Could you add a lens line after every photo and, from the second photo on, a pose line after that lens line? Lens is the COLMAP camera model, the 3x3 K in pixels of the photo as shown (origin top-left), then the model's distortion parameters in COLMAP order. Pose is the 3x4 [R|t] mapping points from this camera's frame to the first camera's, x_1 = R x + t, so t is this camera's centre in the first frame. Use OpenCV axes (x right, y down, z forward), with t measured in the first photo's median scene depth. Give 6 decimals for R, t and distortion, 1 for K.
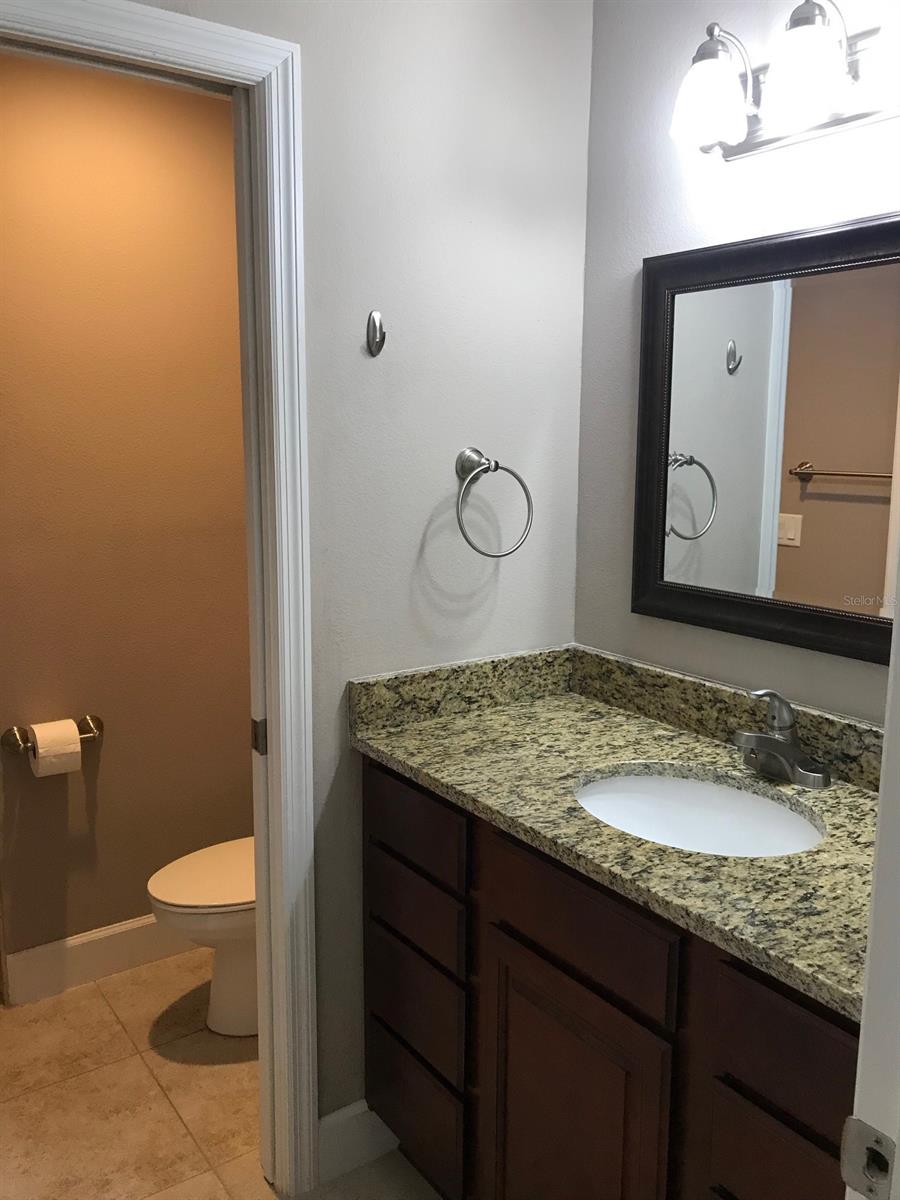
lens RADIAL K [[979.3, 0, 441.9], [0, 979.3, 595.2], [0, 0, 1]] dist [0.019872, -0.005521]
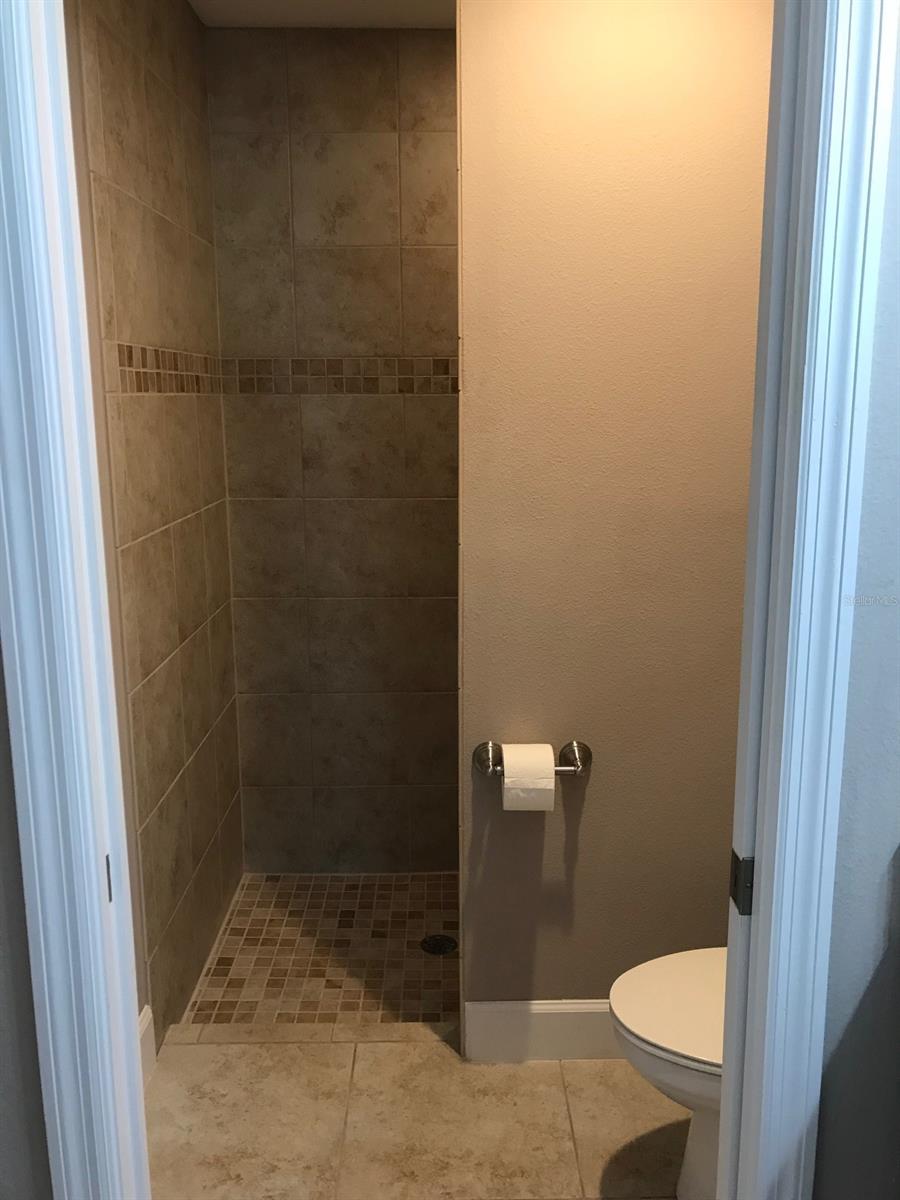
lens RADIAL K [[979.3, 0, 452.8], [0, 979.3, 592.2], [0, 0, 1]] dist [0.019872, -0.005521]
pose [[0.826305, 0.095932, -0.554993, -0.011318], [-0.072789, 0.995313, 0.063671, -0.043526], [0.558500, -0.012215, 0.829415, 0.299071]]
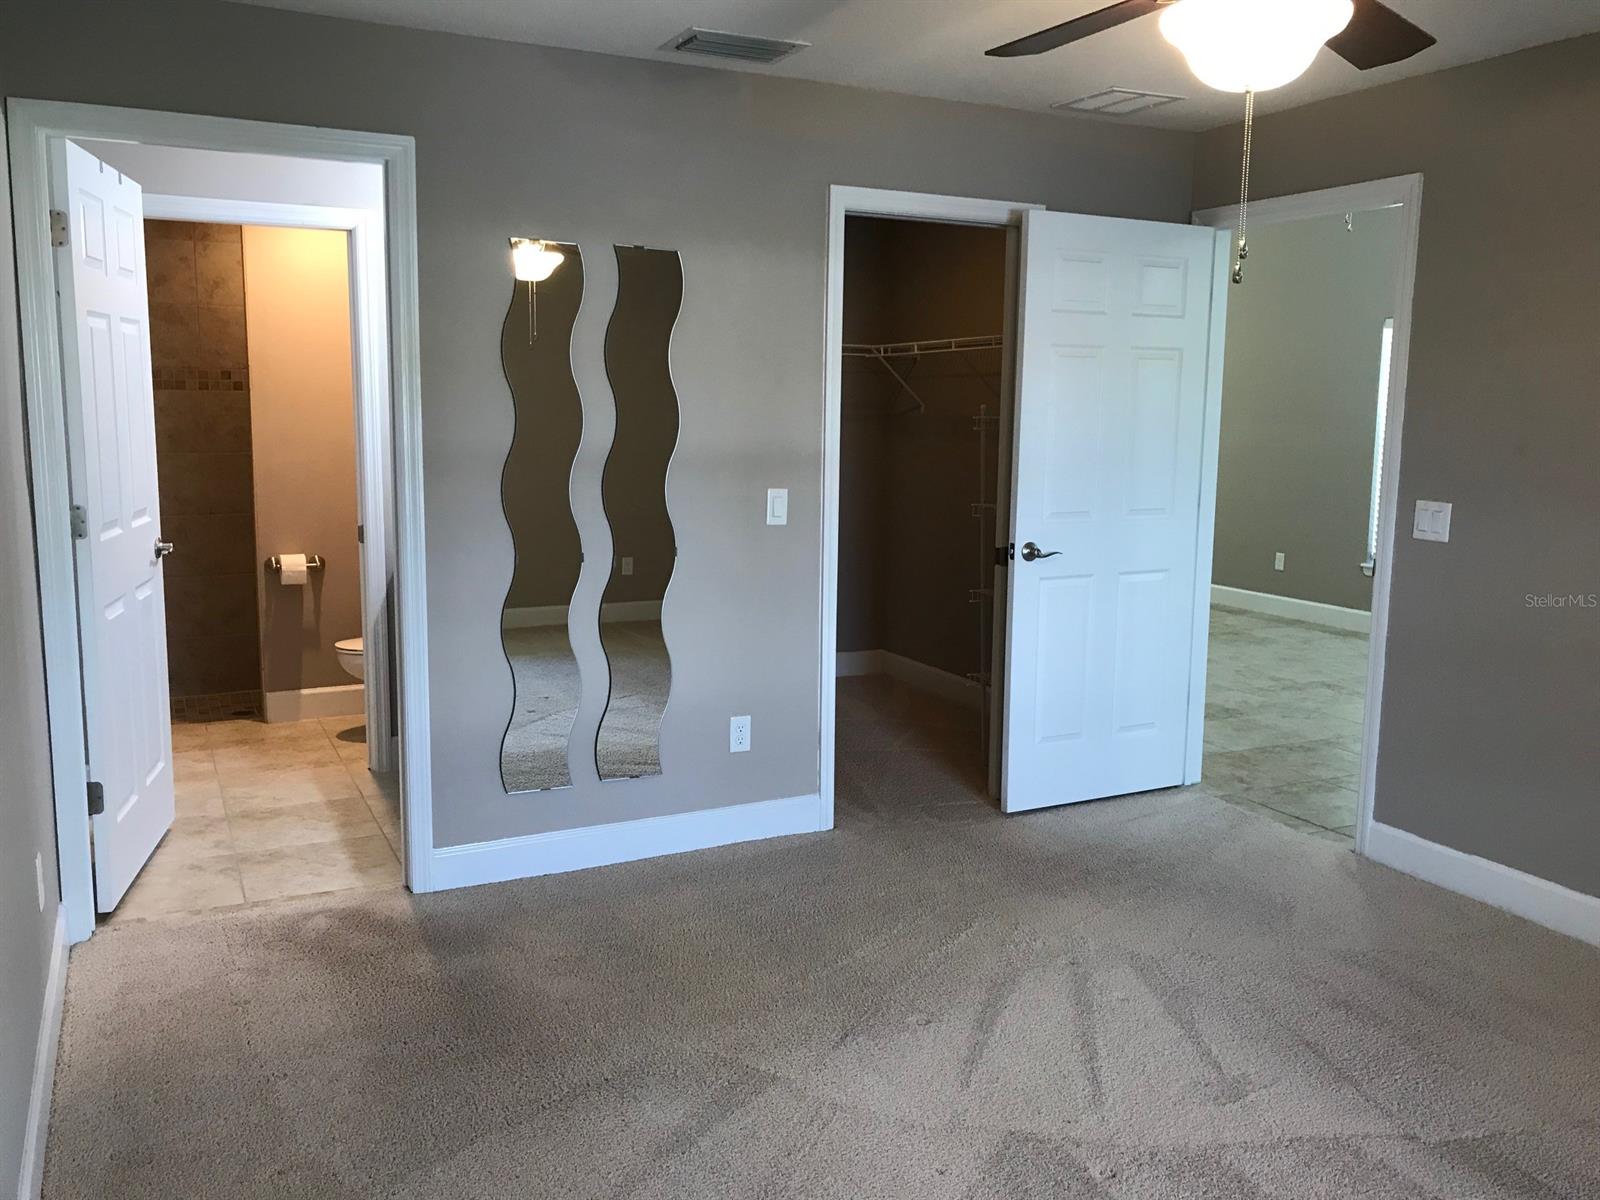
lens RADIAL K [[1305.7, 0, 788.0], [0, 1305.7, 585.8], [0, 0, 1]] dist [0.019872, -0.005521]
pose [[0.988621, 0.020802, -0.148984, 0.812095], [-0.023674, 0.999566, -0.017527, 0.204441], [0.148554, 0.020855, 0.988684, -1.148695]]
